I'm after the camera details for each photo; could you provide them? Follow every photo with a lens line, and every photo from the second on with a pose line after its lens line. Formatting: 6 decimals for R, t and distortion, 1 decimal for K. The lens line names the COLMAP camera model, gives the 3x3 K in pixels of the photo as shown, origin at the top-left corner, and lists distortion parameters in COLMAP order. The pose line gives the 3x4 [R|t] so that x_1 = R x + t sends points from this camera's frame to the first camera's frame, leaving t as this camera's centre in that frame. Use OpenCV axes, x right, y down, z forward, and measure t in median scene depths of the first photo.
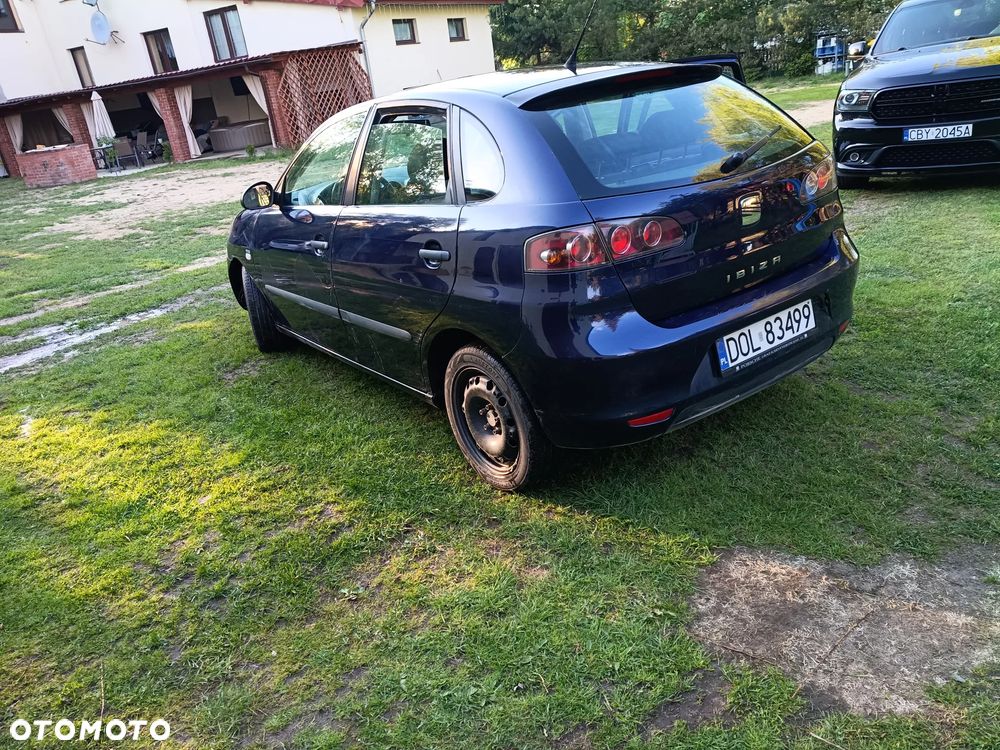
lens RADIAL K [[739.7, 0, 504.9], [0, 739.7, 375.3], [0, 0, 1]] dist [0.011550, -0.030052]
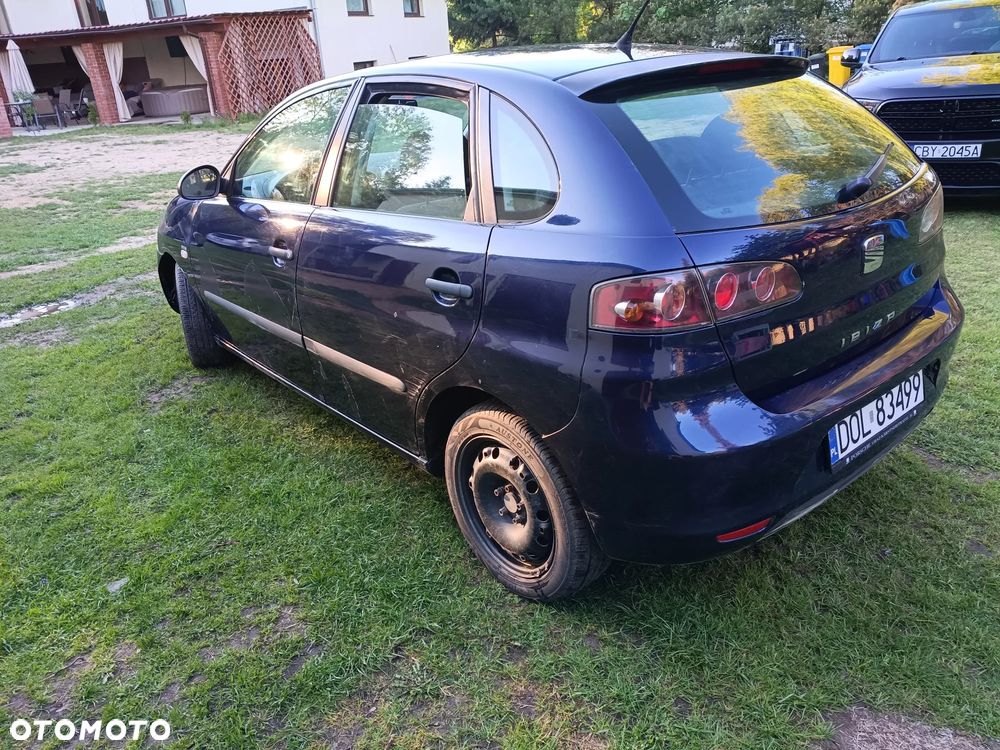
lens RADIAL K [[736.3, 0, 503.9], [0, 736.3, 369.7], [0, 0, 1]] dist [-0.007534, -0.005340]
pose [[0.995375, 0.037173, 0.088585, -0.069793], [-0.038522, 0.999166, 0.013568, -0.063641], [-0.088007, -0.016918, 0.995976, 0.178458]]
